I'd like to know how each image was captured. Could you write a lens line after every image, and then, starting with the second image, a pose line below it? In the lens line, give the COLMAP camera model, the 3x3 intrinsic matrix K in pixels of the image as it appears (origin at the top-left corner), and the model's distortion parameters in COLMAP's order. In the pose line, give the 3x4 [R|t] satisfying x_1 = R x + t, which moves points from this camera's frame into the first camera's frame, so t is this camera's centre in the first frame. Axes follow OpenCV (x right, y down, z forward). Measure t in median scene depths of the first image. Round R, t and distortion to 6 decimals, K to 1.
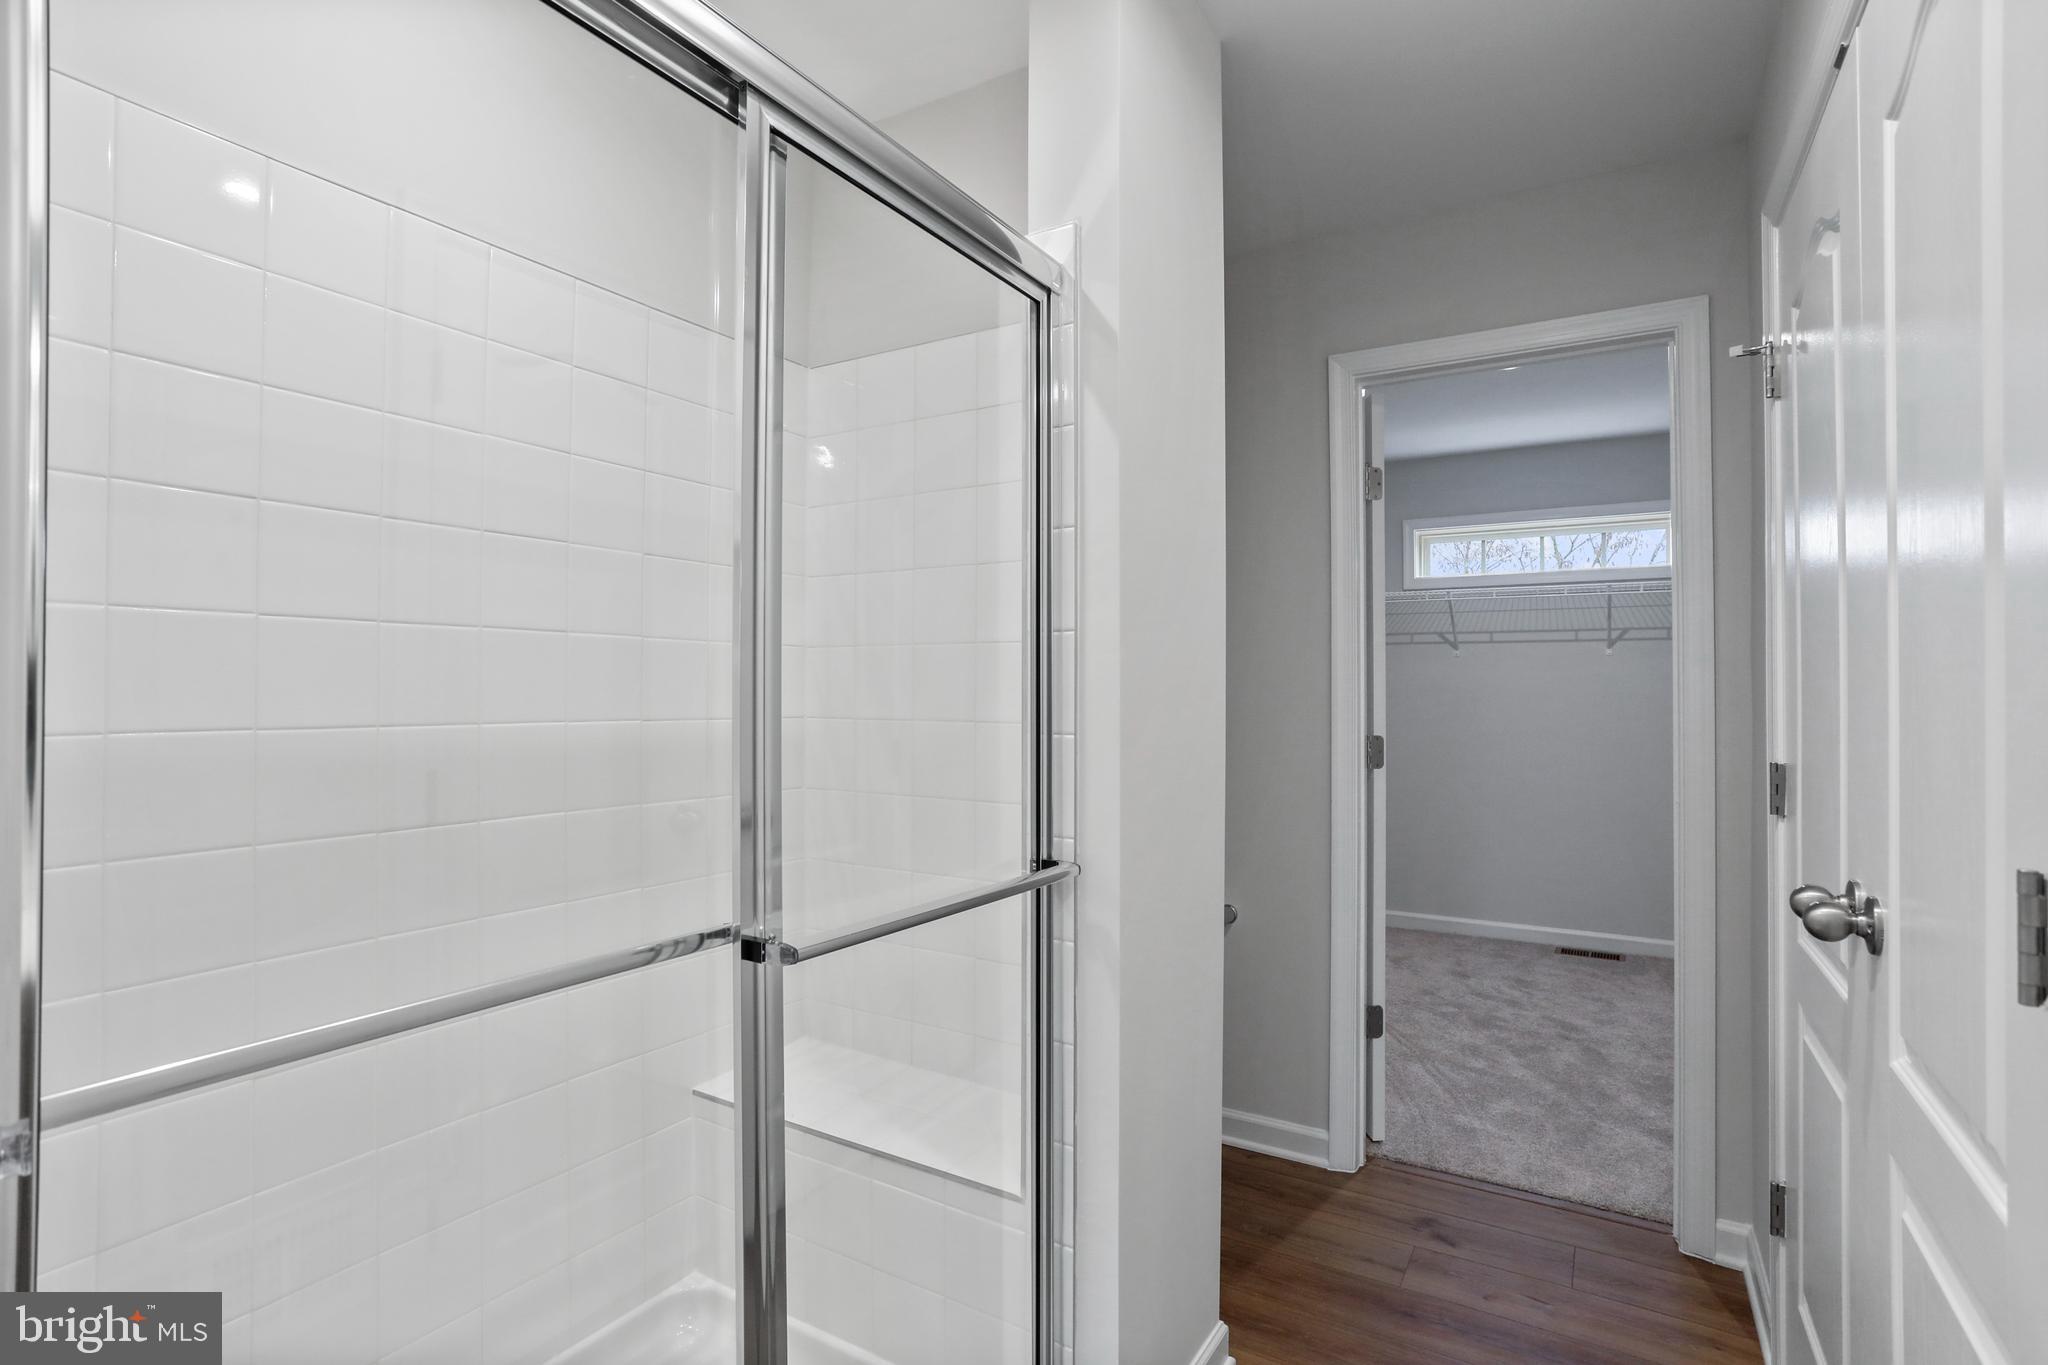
lens RADIAL K [[950.9, 0, 1038.2], [0, 950.9, 683.1], [0, 0, 1]] dist [-0.044302, 0.018950]
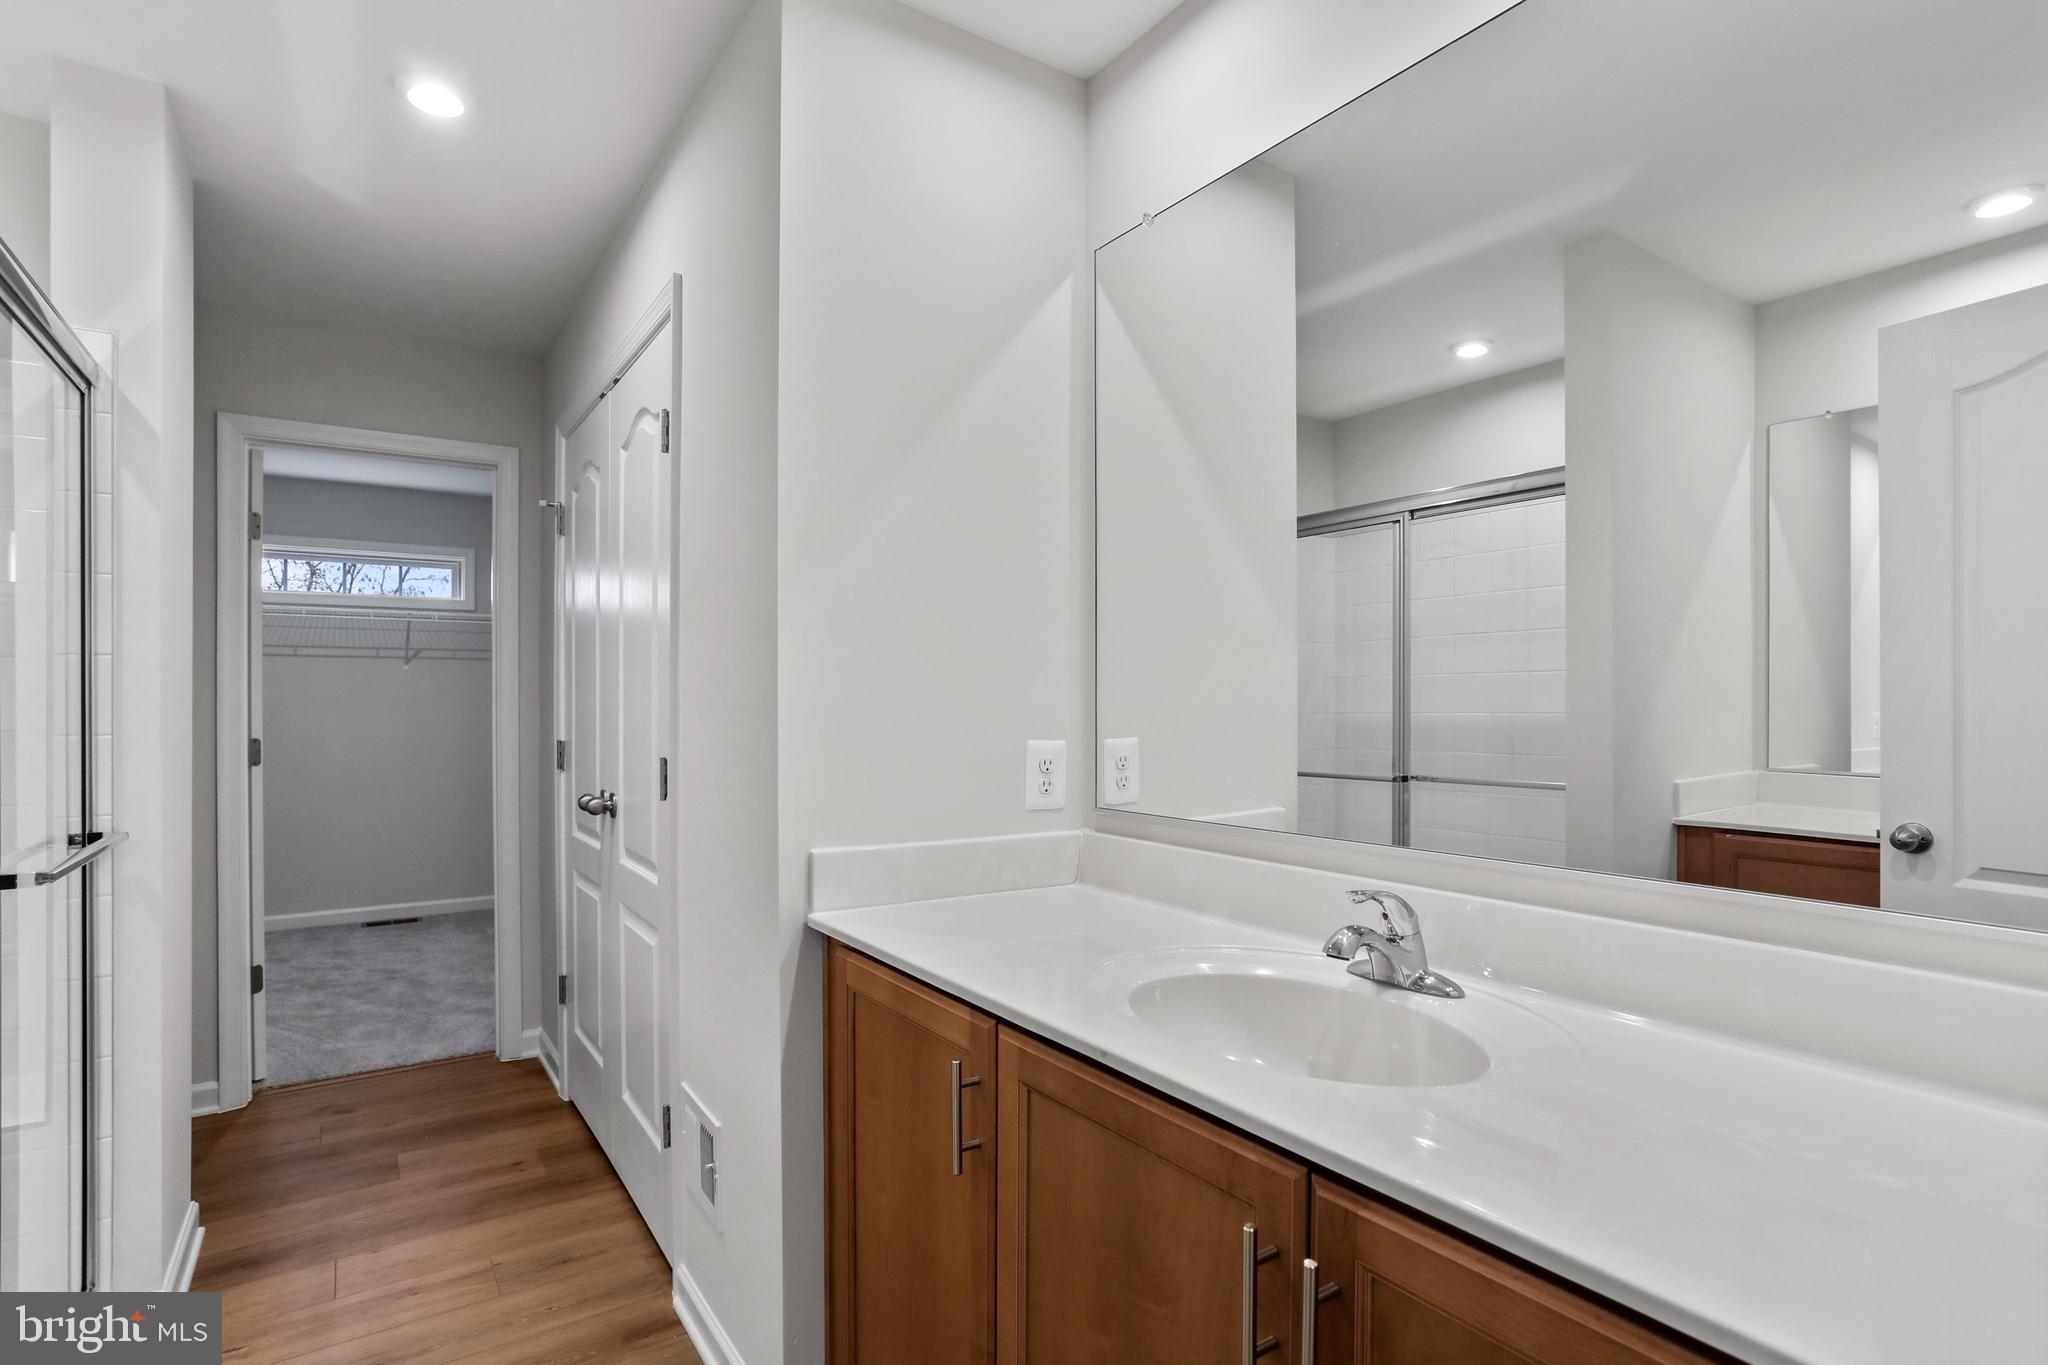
lens RADIAL K [[950.9, 0, 1038.2], [0, 950.9, 683.1], [0, 0, 1]] dist [-0.044302, 0.018950]
pose [[0.370647, 0.011620, 0.928701, -0.381376], [-0.002217, 0.999930, -0.011626, -0.003097], [-0.928771, 0.002250, 0.370647, -0.363931]]
